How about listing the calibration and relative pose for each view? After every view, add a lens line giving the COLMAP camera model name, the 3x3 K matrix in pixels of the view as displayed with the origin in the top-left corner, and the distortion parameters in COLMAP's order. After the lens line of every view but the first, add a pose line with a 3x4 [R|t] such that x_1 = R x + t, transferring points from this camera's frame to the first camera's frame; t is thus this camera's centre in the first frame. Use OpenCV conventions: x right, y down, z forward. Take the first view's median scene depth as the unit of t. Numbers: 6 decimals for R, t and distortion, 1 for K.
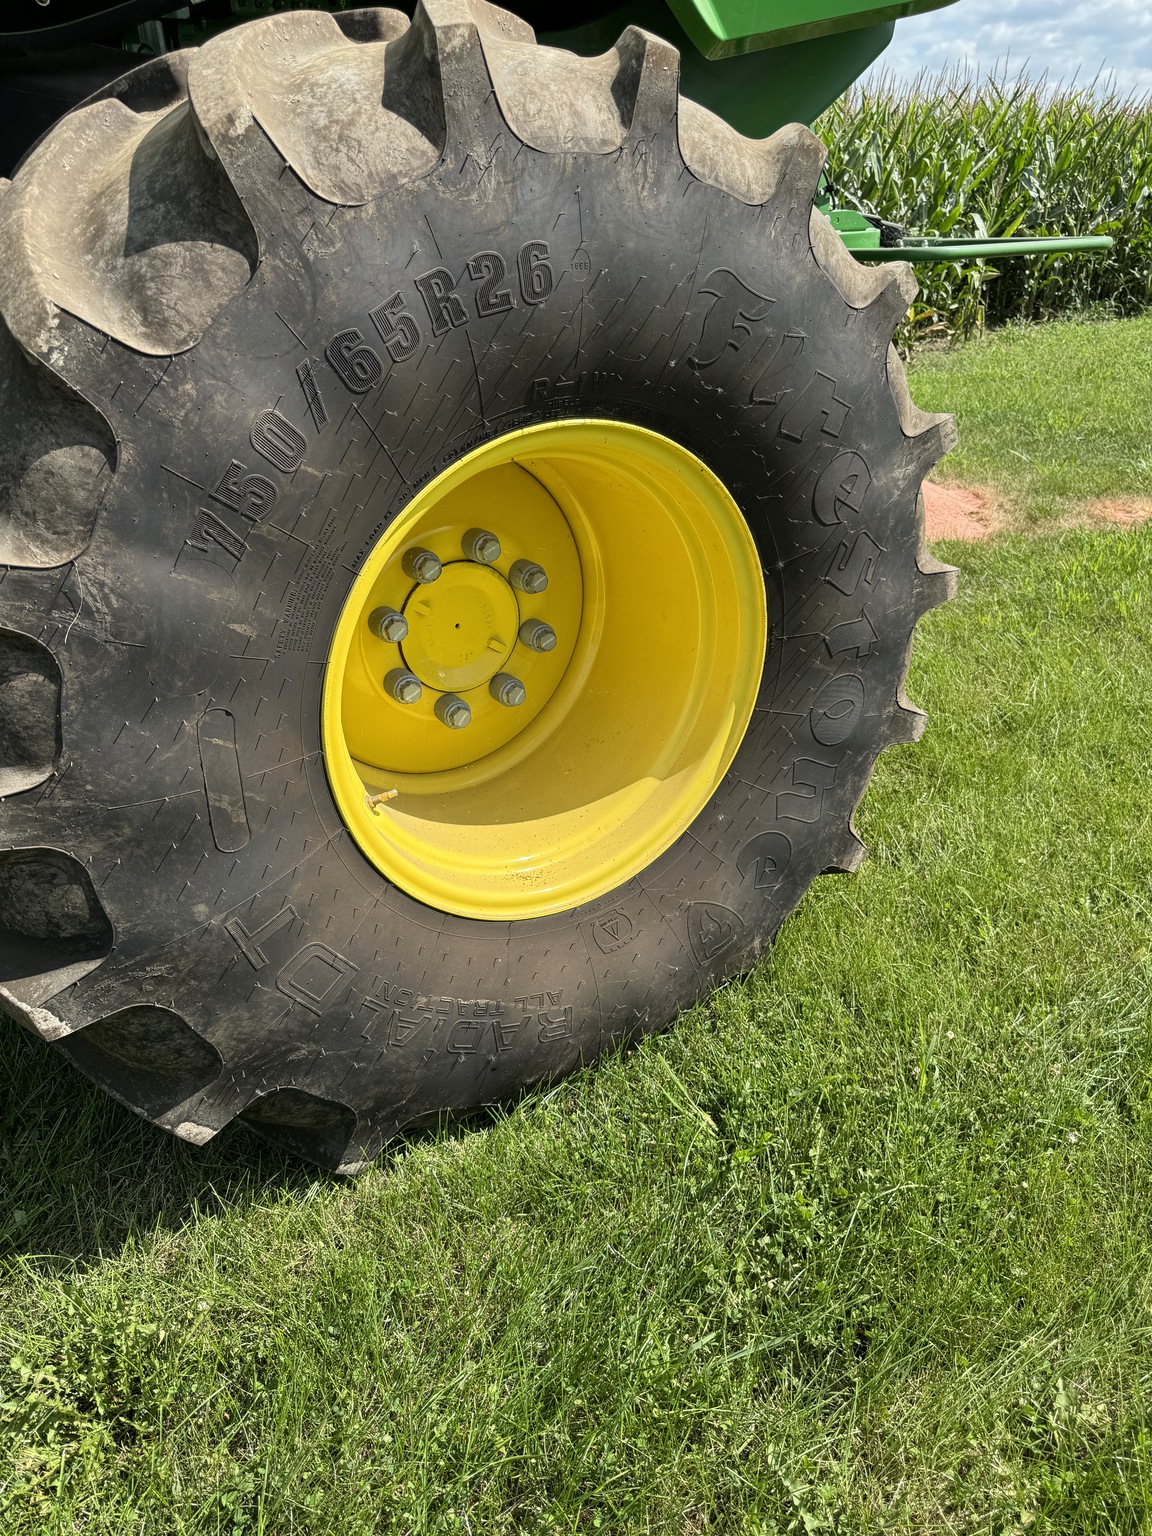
lens RADIAL K [[1116.0, 0, 575.5], [0, 1116.0, 780.6], [0, 0, 1]] dist [0.000593, -0.000136]
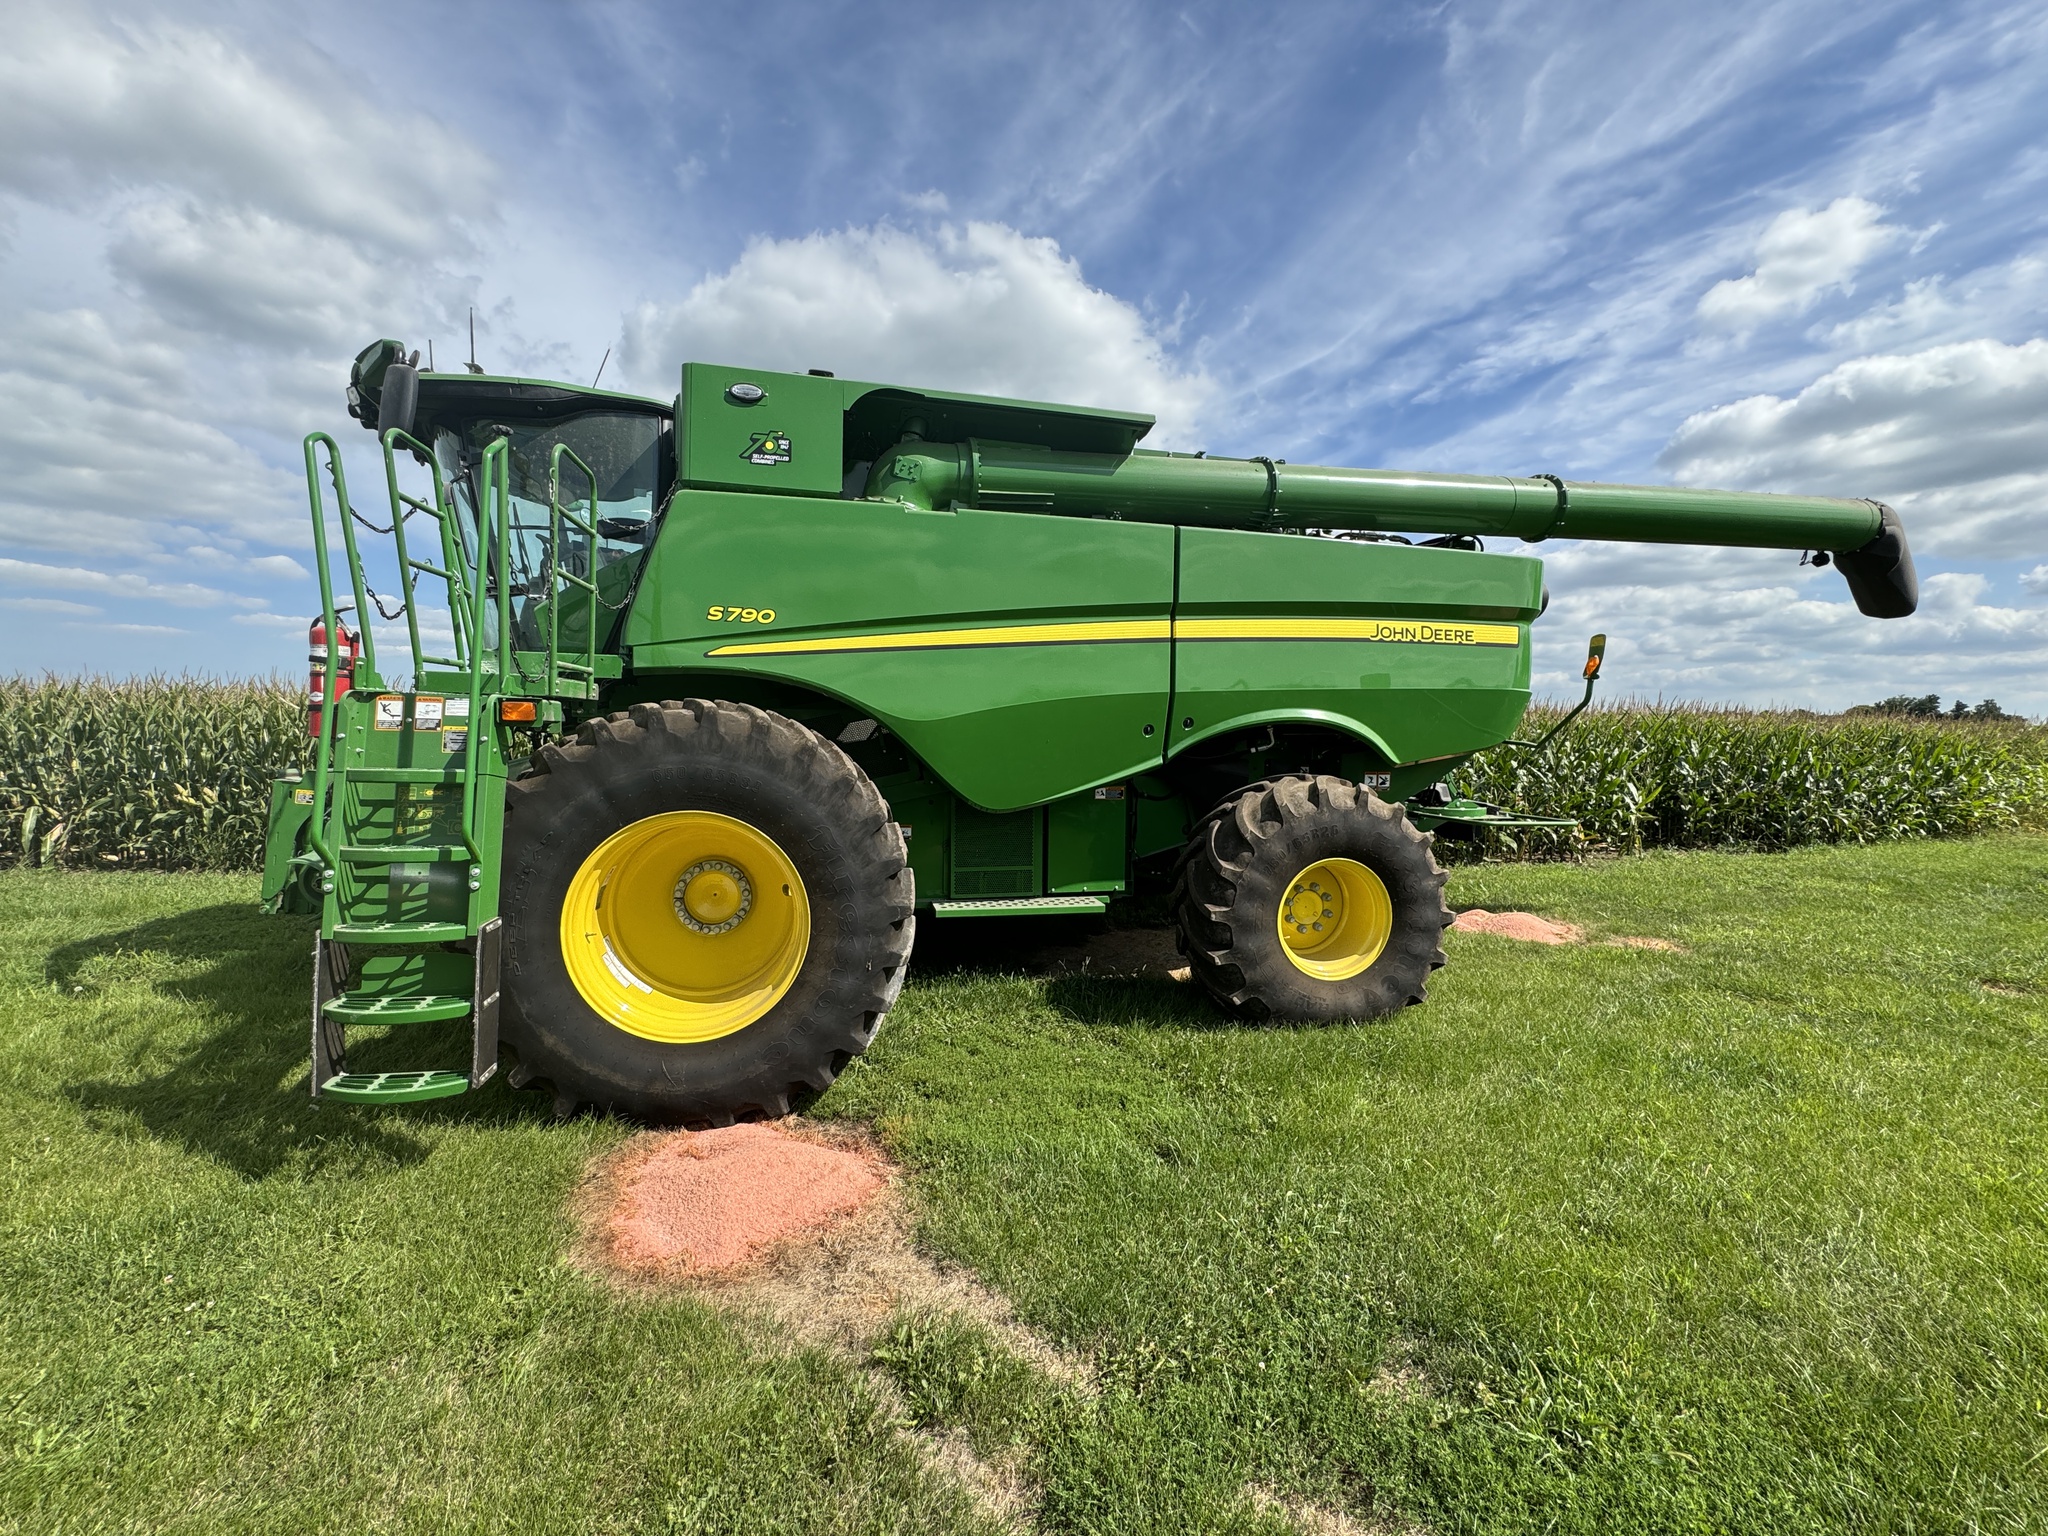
lens RADIAL K [[831.9, 0, 1024.4], [0, 831.9, 757.2], [0, 0, 1]] dist [0.000604, 0.000278]
pose [[0.917646, 0.067258, -0.391667, 0.099576], [-0.226074, 0.898905, -0.375314, 0.758381], [0.326829, 0.432951, 0.840081, -2.142210]]
